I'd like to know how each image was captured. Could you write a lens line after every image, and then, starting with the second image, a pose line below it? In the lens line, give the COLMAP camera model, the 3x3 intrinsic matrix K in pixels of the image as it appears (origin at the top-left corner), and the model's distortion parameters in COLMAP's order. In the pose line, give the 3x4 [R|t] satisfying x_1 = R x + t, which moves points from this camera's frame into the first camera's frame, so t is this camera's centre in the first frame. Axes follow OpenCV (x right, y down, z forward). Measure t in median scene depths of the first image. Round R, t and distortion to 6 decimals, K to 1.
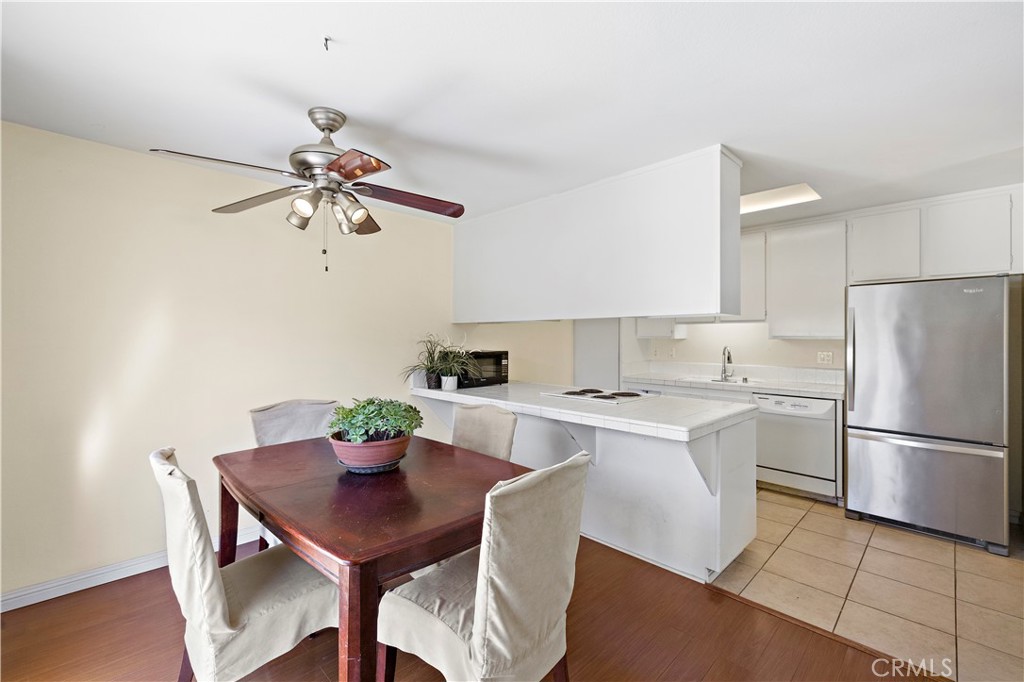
lens RADIAL K [[439.4, 0, 517.5], [0, 439.4, 338.4], [0, 0, 1]] dist [-0.001418, 0.000478]
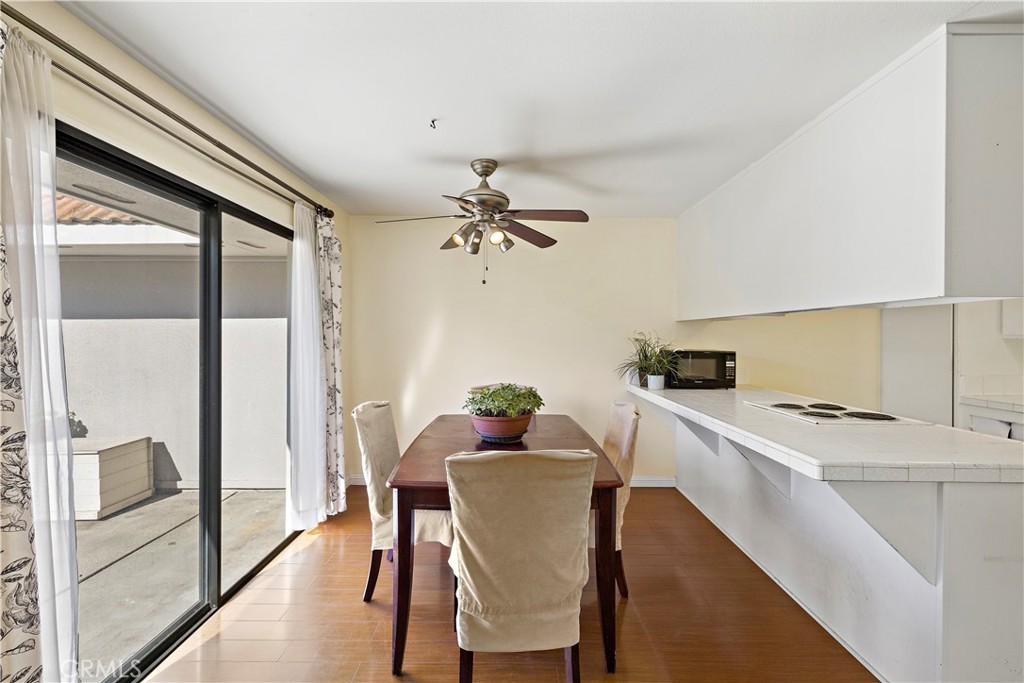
lens RADIAL K [[439.4, 0, 518.5], [0, 439.4, 341.3], [0, 0, 1]] dist [-0.001418, 0.000478]
pose [[0.702454, 0.010030, -0.711658, 0.490053], [-0.004410, 0.999943, 0.009740, 0.003534], [0.711715, -0.003704, 0.702458, 0.134328]]
